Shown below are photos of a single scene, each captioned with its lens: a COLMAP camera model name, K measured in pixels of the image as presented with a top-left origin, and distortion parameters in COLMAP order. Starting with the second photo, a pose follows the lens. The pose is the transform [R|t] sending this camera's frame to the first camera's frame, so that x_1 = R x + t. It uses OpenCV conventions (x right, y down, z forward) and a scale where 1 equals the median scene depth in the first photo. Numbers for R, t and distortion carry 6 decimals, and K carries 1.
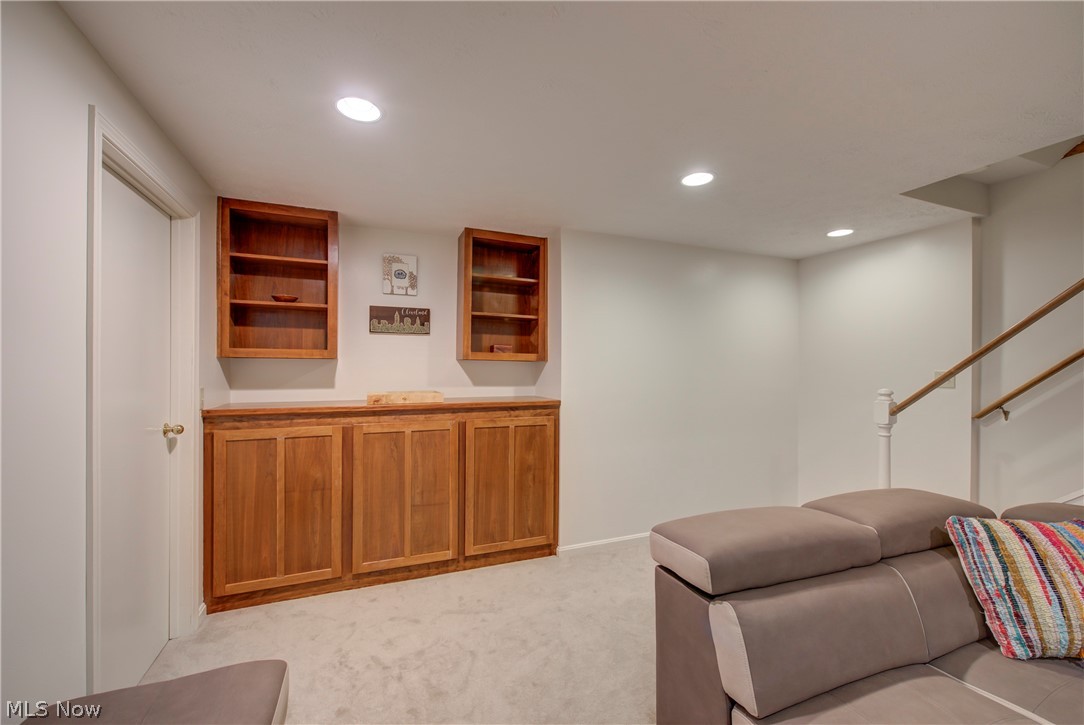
lens RADIAL K [[436.3, 0, 536.4], [0, 436.3, 369.3], [0, 0, 1]] dist [0.001505, -0.000561]
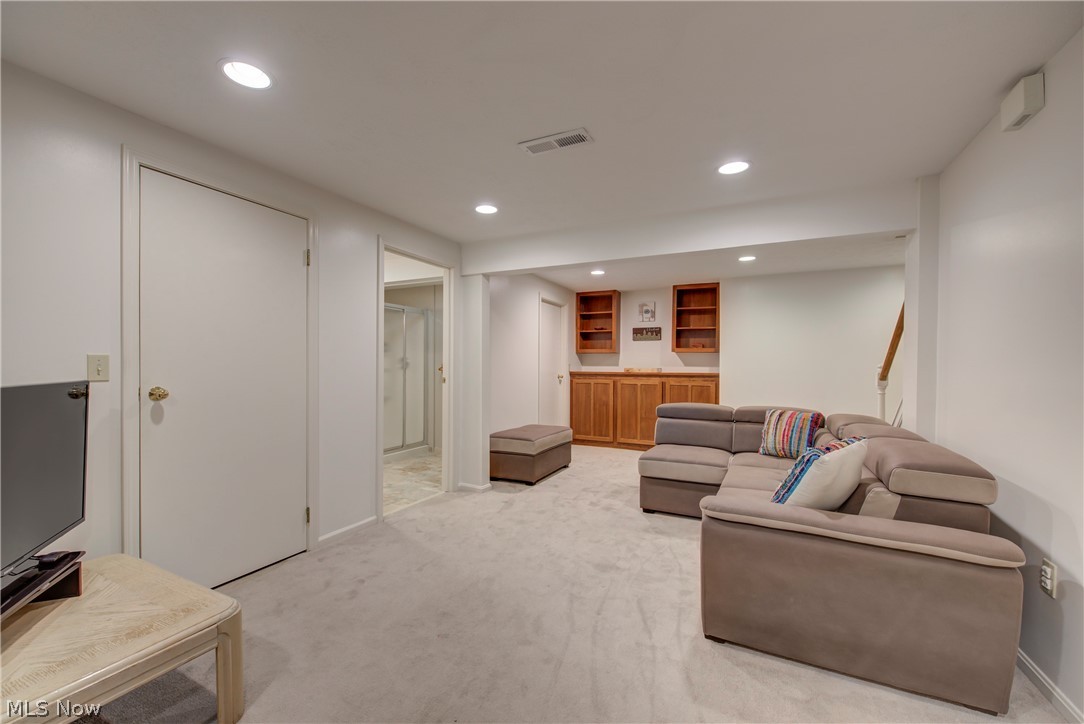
lens RADIAL K [[436.3, 0, 541.2], [0, 436.3, 364.9], [0, 0, 1]] dist [0.001505, -0.000561]
pose [[0.667295, -0.000236, -0.744793, 1.029571], [-0.006161, 0.999964, -0.005837, 0.058048], [0.744768, 0.008483, 0.667270, -0.865778]]
